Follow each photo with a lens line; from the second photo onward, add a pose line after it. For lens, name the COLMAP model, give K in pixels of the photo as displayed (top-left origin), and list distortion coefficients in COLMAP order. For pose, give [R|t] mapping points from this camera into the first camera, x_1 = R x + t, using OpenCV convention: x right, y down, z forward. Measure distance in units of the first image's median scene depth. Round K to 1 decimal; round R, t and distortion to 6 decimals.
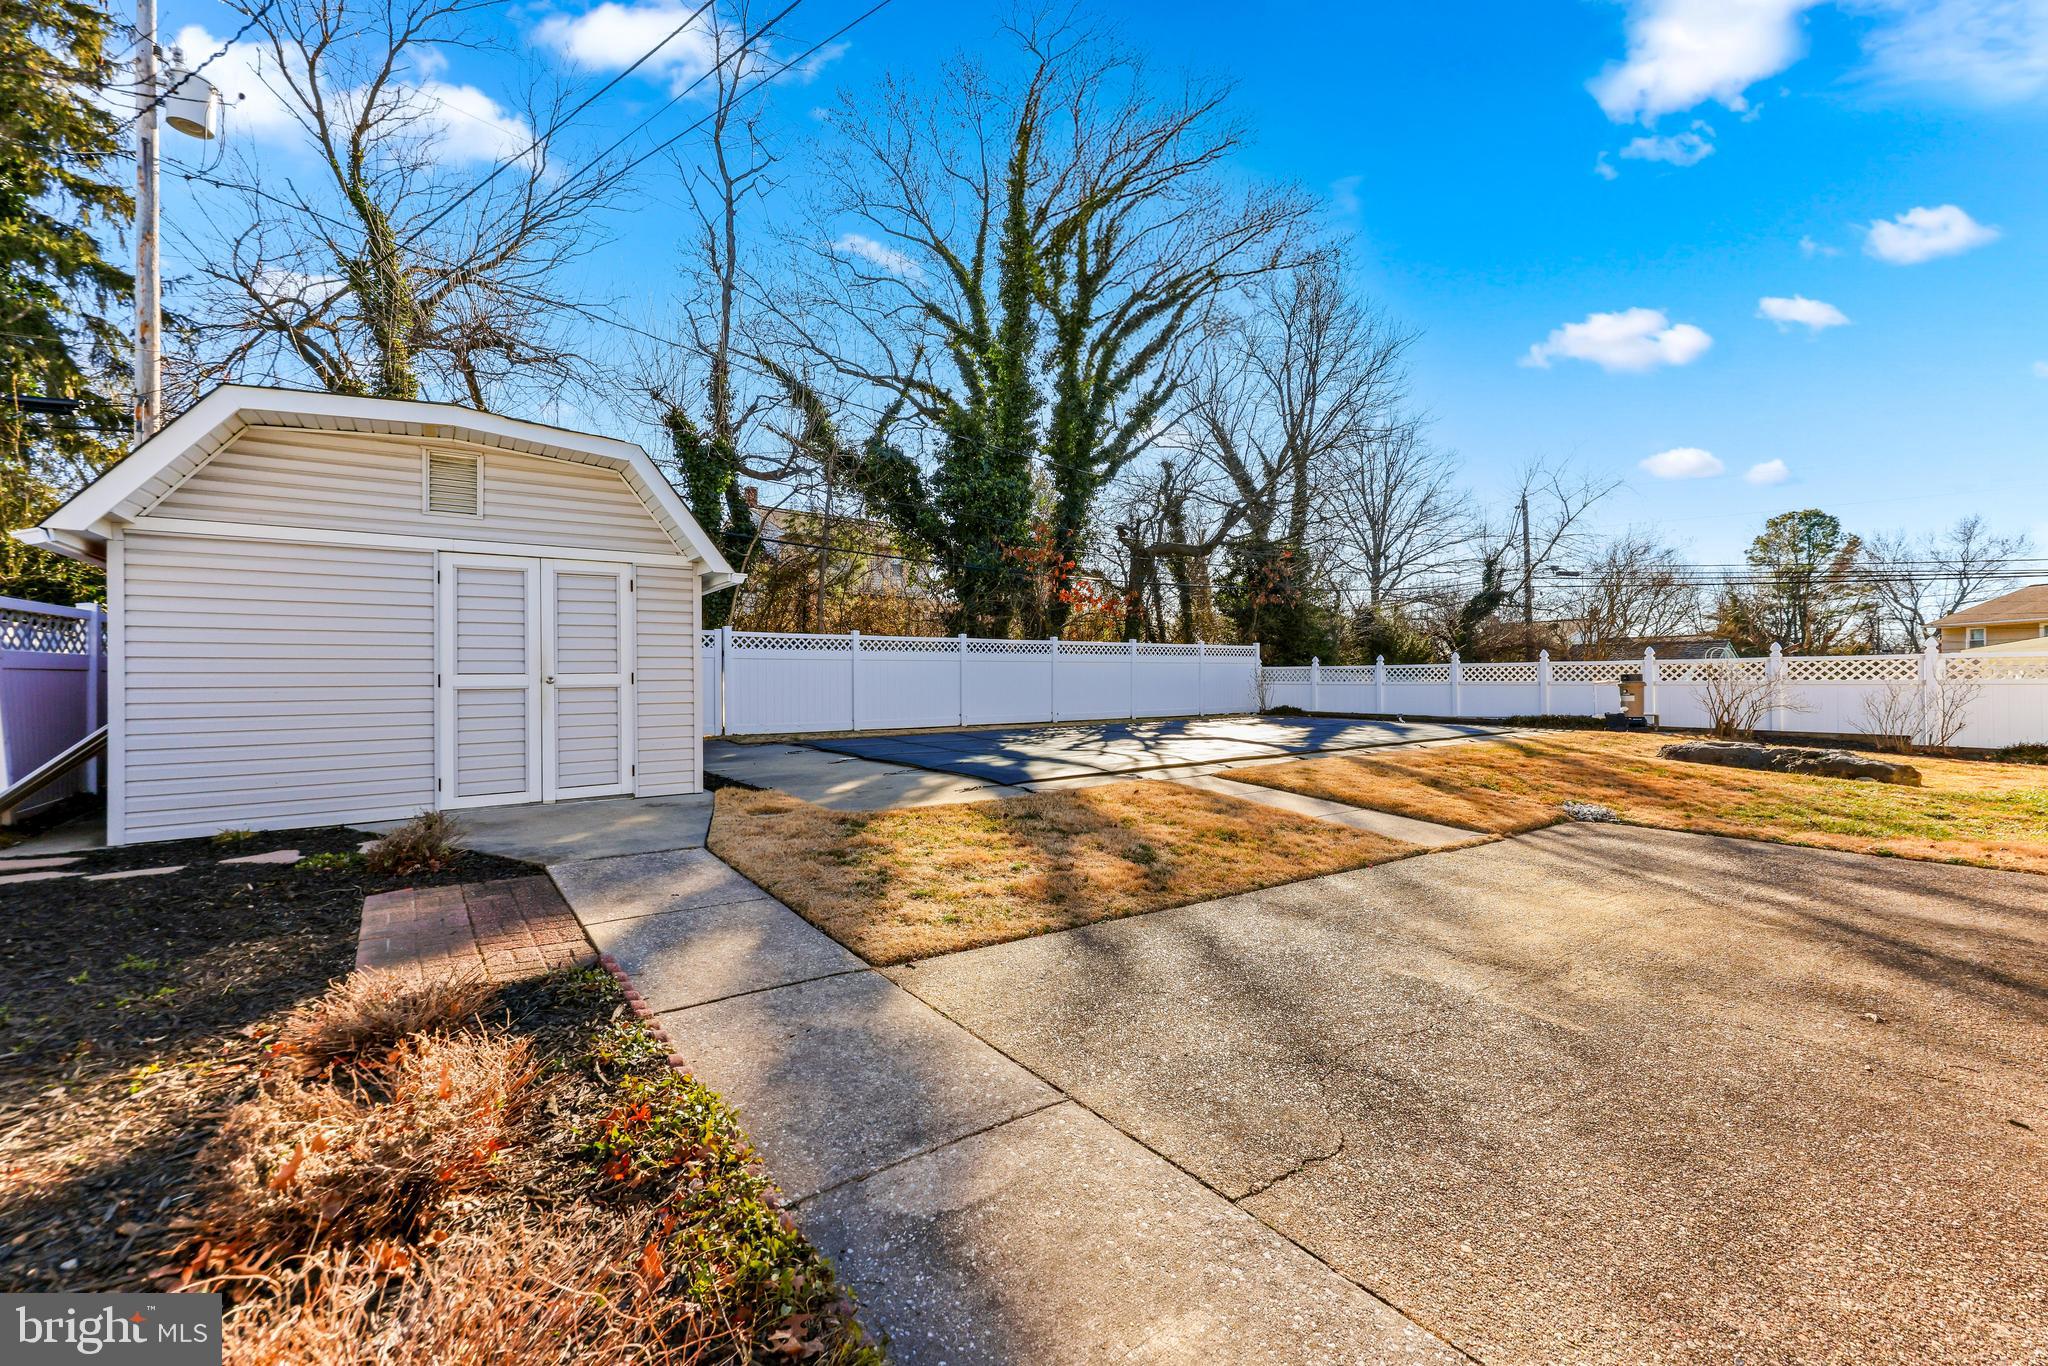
lens RADIAL K [[827.3, 0, 1021.1], [0, 827.3, 670.6], [0, 0, 1]] dist [-0.001660, -0.000262]
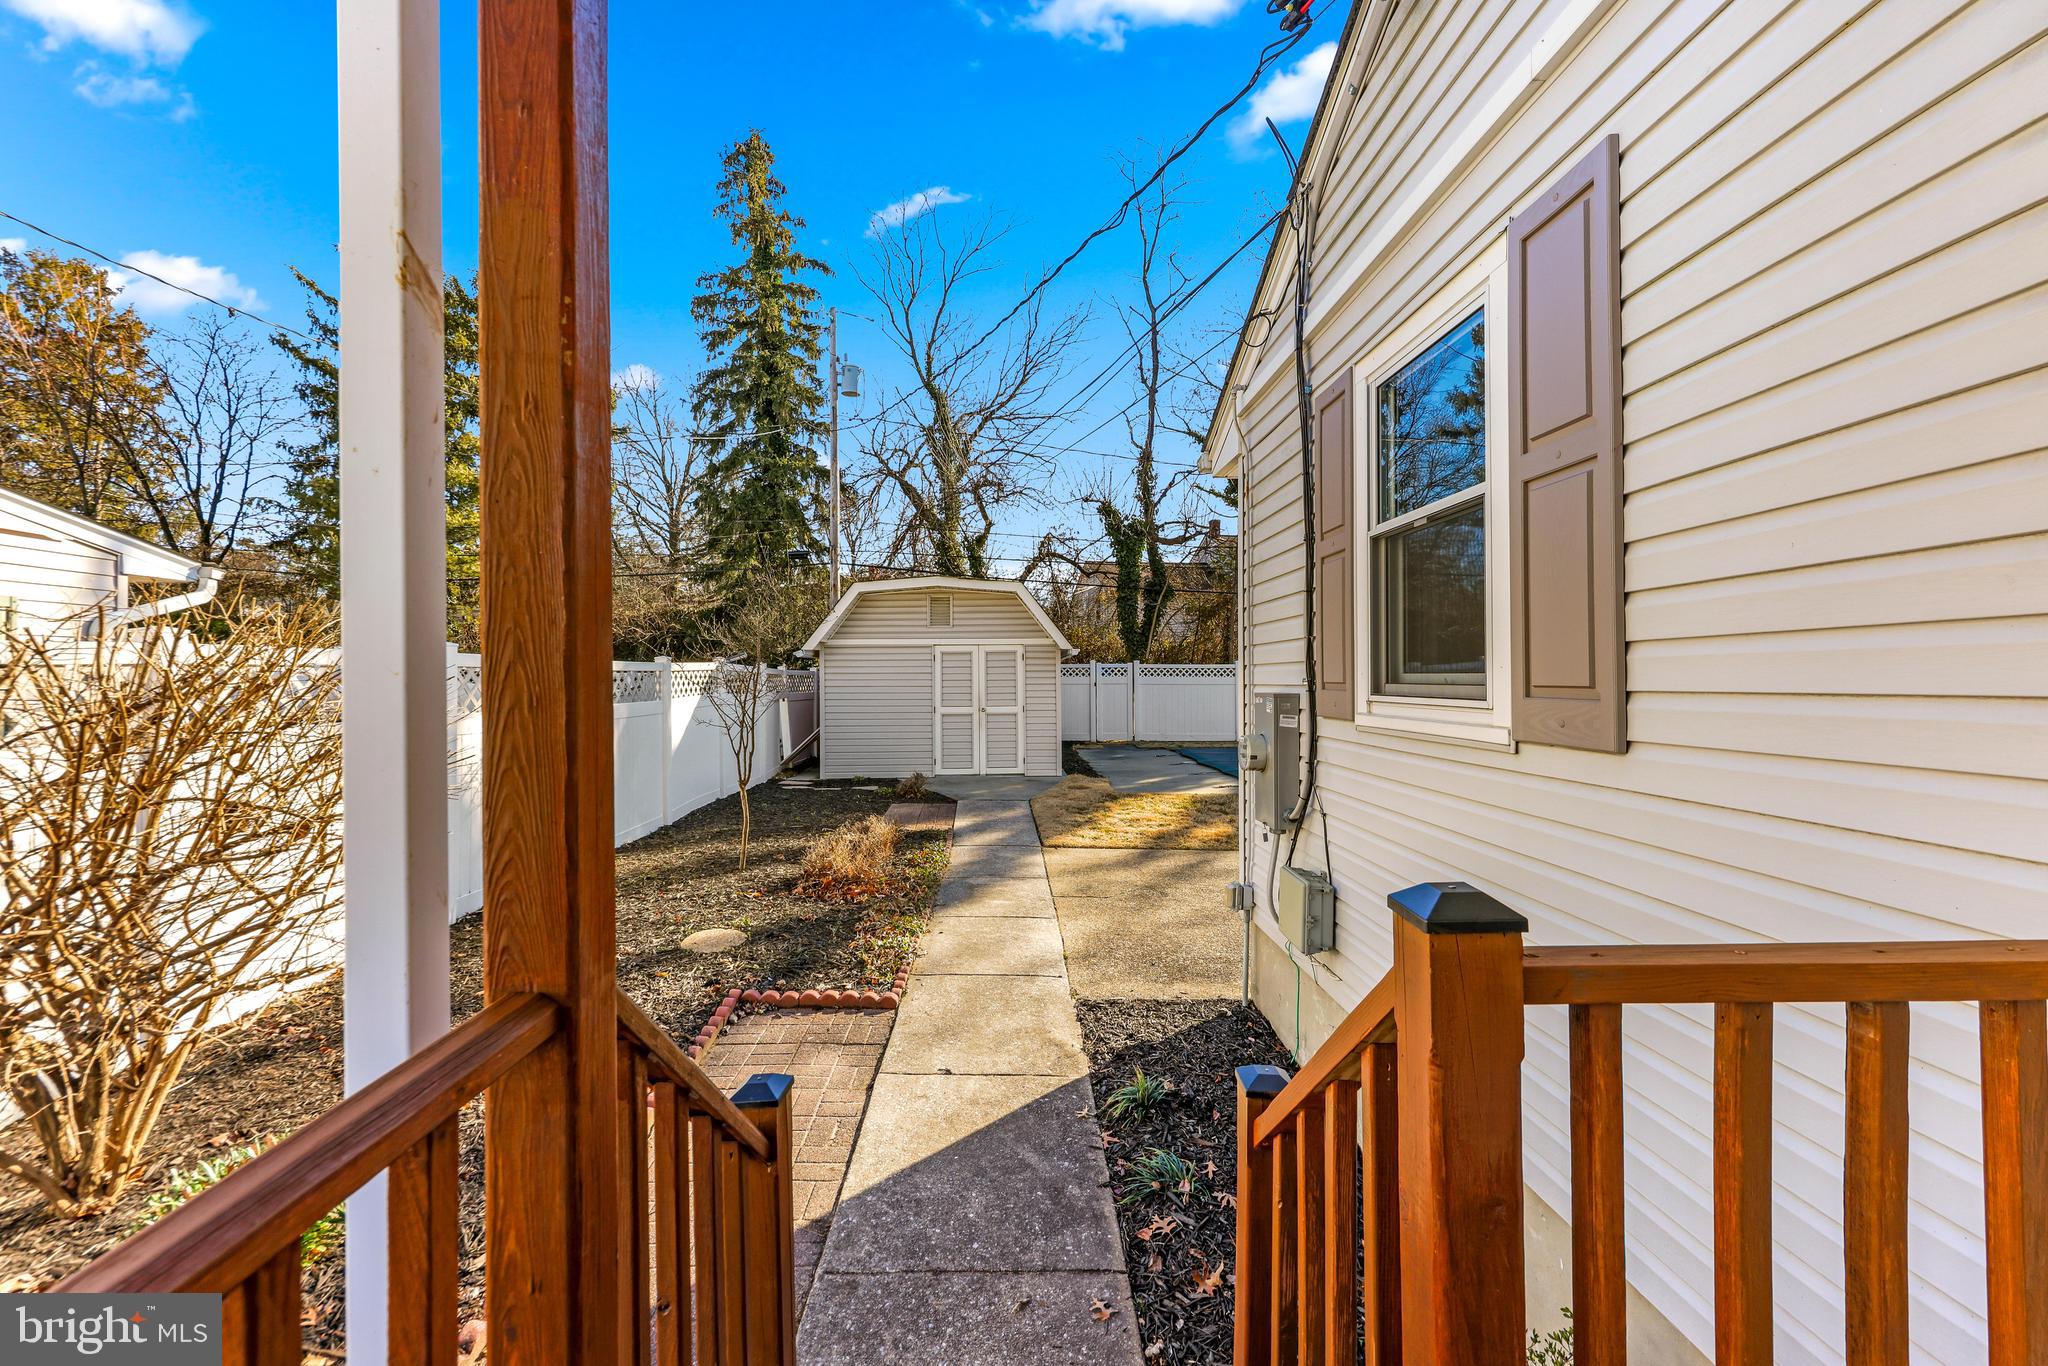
lens RADIAL K [[827.3, 0, 1022.2], [0, 827.3, 677.8], [0, 0, 1]] dist [-0.001660, -0.000262]
pose [[0.826472, 0.001204, -0.562976, 0.287028], [0.001742, 0.999987, 0.004696, -0.035614], [0.562975, -0.004861, 0.826460, -0.256488]]
